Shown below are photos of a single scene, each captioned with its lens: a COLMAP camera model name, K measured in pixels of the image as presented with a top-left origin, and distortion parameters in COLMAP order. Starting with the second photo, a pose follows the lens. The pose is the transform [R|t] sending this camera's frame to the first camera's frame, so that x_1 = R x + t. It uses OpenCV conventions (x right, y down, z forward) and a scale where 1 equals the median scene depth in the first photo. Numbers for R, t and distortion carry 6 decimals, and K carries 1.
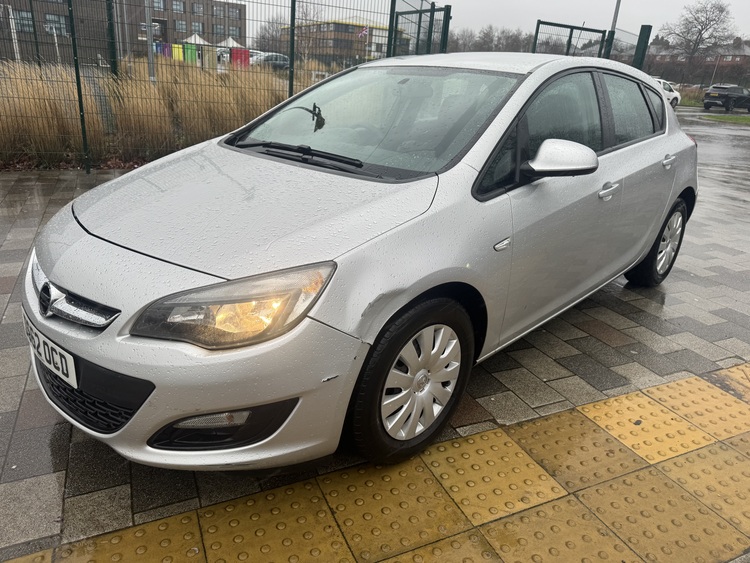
lens RADIAL K [[535.0, 0, 374.9], [0, 535.0, 286.4], [0, 0, 1]] dist [-0.001367, -0.002350]
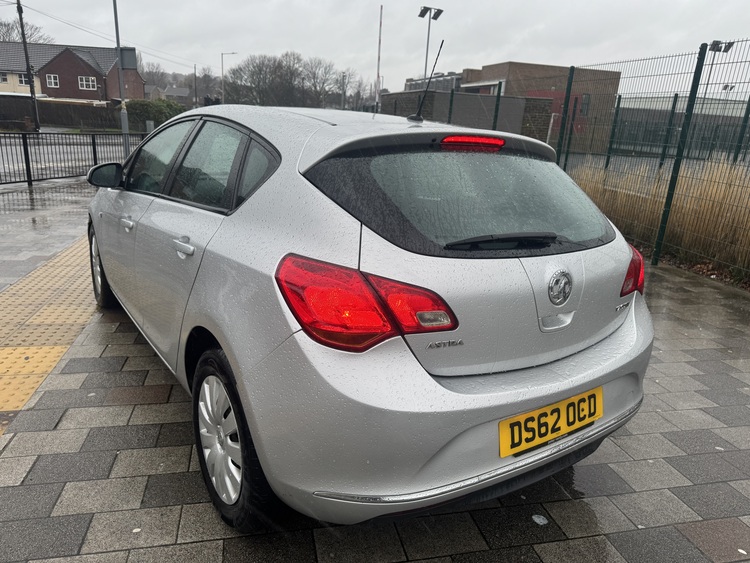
lens RADIAL K [[535.0, 0, 374.9], [0, 535.0, 286.4], [0, 0, 1]] dist [-0.001367, -0.002350]
pose [[-0.187054, 0.182183, -0.965308, 1.379082], [-0.453107, 0.855878, 0.249332, -0.549305], [0.871610, 0.484027, -0.077547, 1.538716]]
